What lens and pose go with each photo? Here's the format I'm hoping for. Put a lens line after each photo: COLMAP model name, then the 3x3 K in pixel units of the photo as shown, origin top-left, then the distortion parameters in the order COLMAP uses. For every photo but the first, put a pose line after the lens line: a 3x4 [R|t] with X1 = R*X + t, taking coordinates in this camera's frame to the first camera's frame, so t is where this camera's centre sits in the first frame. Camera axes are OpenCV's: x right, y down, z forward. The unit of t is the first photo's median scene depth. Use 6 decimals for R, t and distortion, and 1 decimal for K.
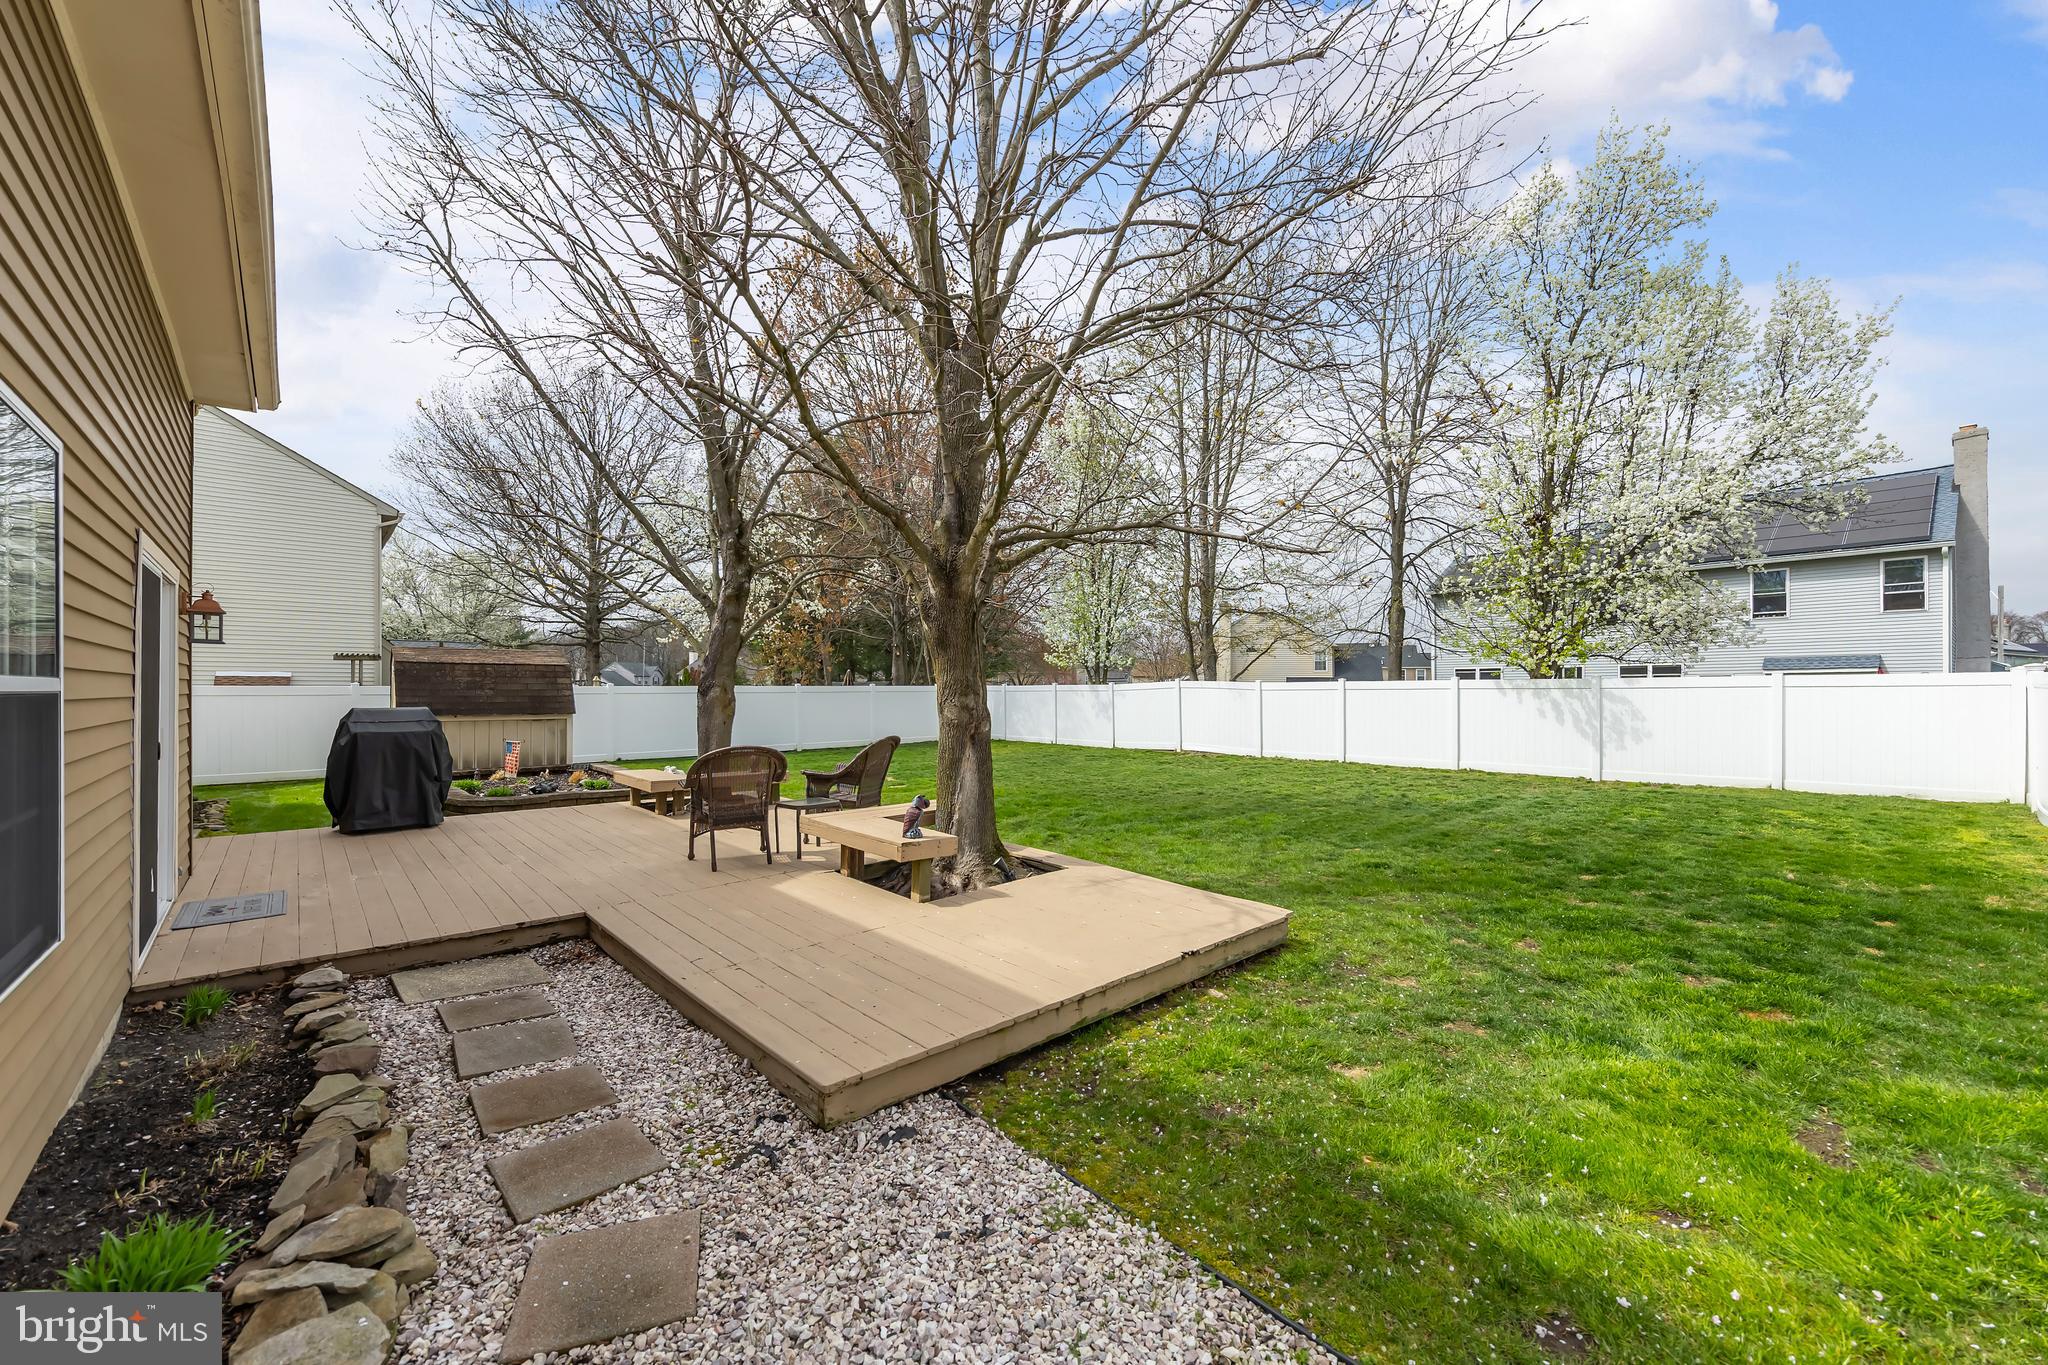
lens RADIAL K [[791.2, 0, 1090.8], [0, 791.2, 689.2], [0, 0, 1]] dist [-0.000190, -0.000309]
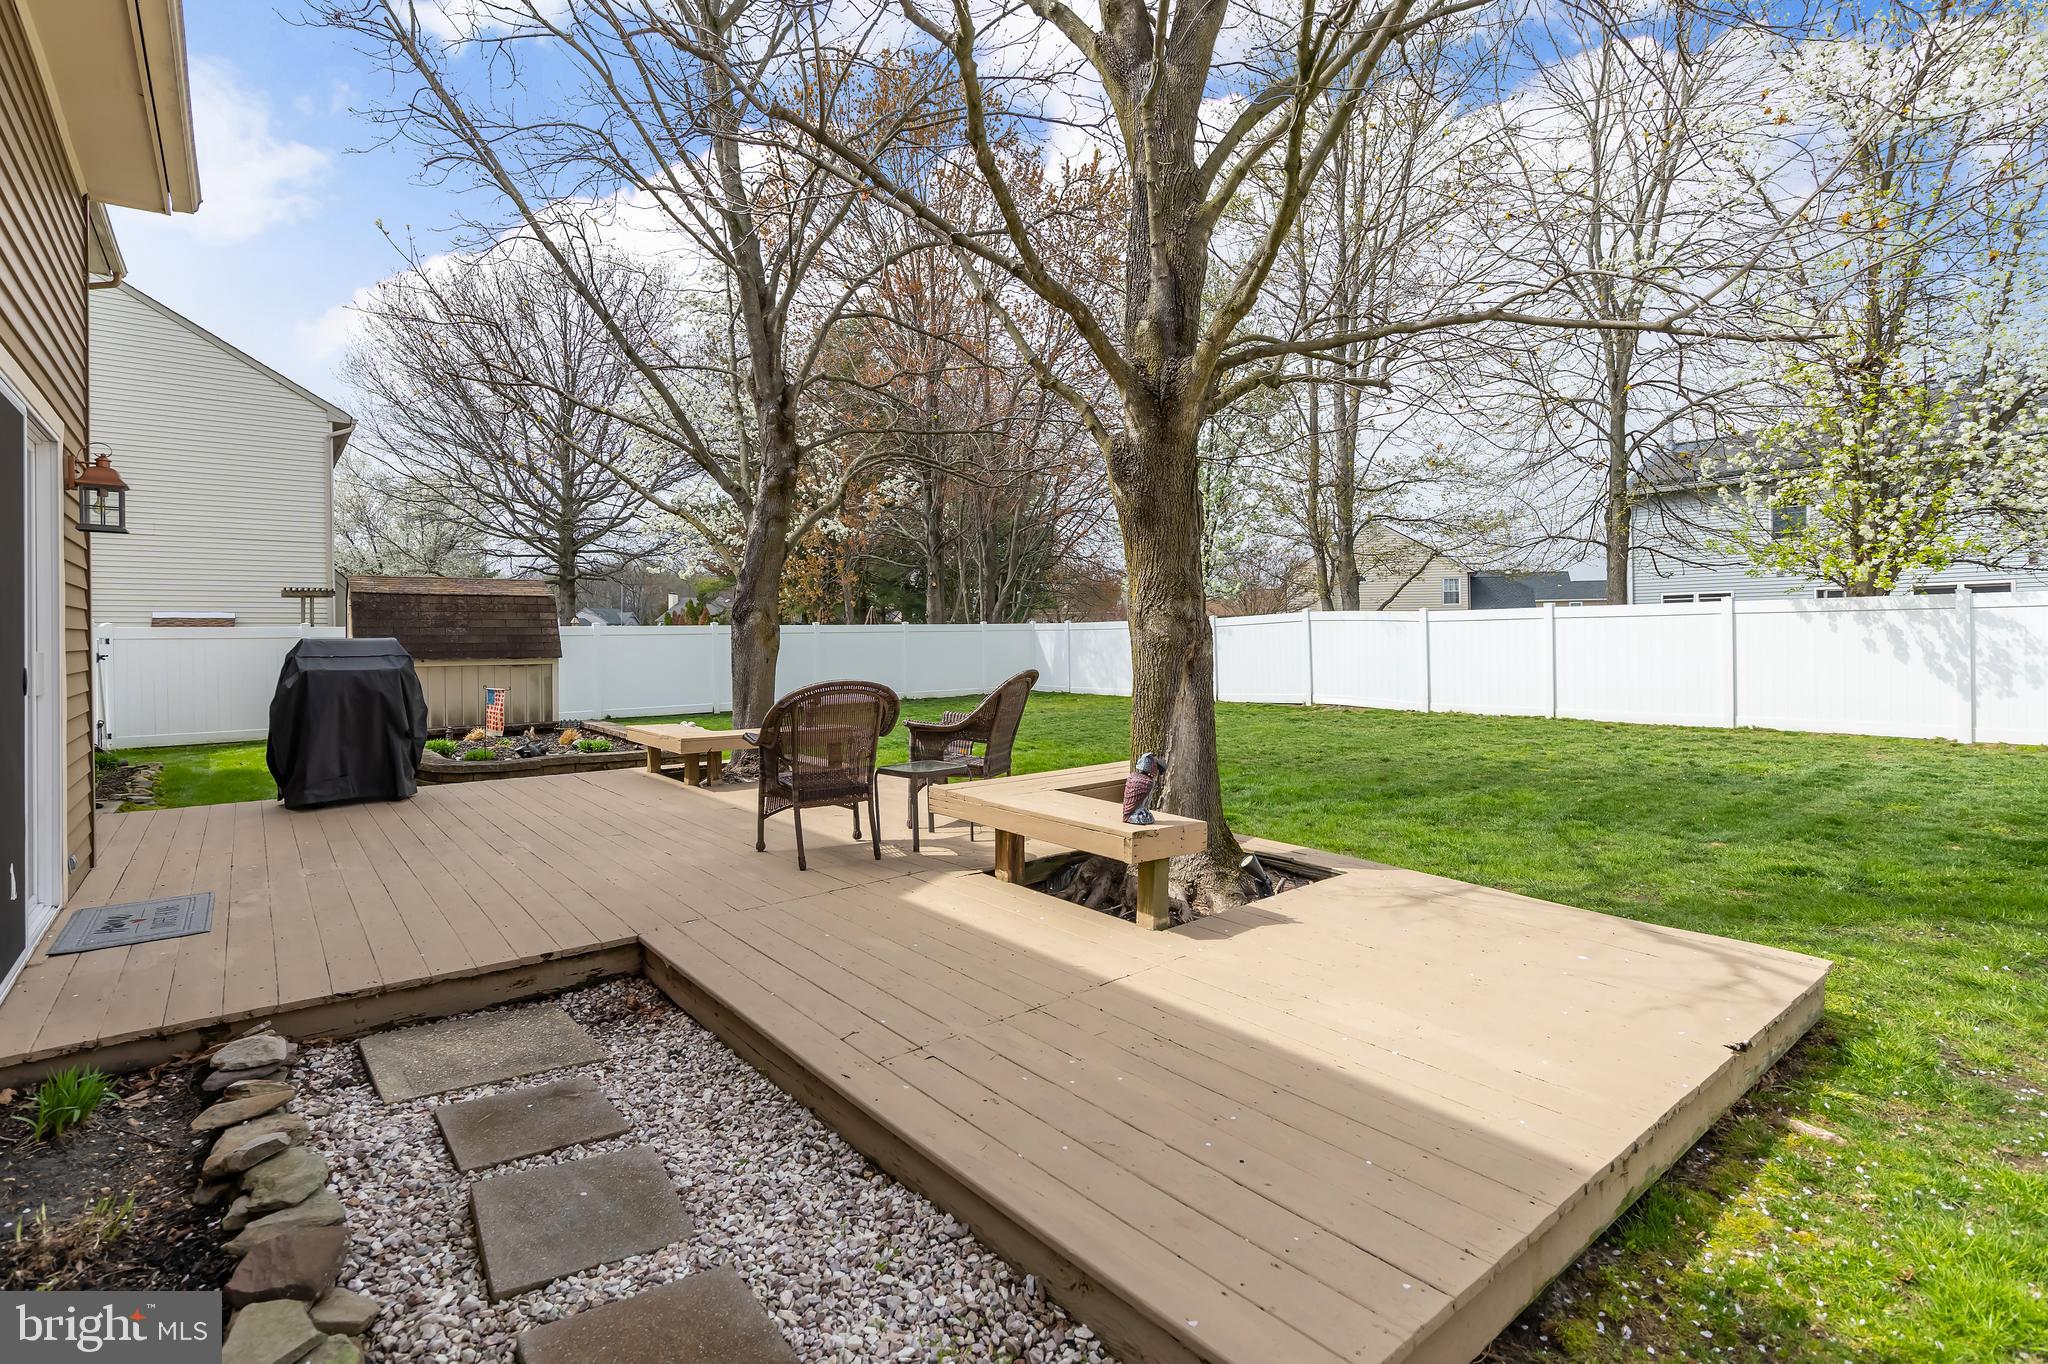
lens RADIAL K [[958.6, 0, 1023.3], [0, 958.6, 639.6], [0, 0, 1]] dist [0.003378, -0.000007]
pose [[0.993985, -0.011604, -0.108900, -0.244388], [0.011868, 0.999928, 0.001783, 0.045850], [0.108872, -0.003064, 0.994051, 0.267751]]
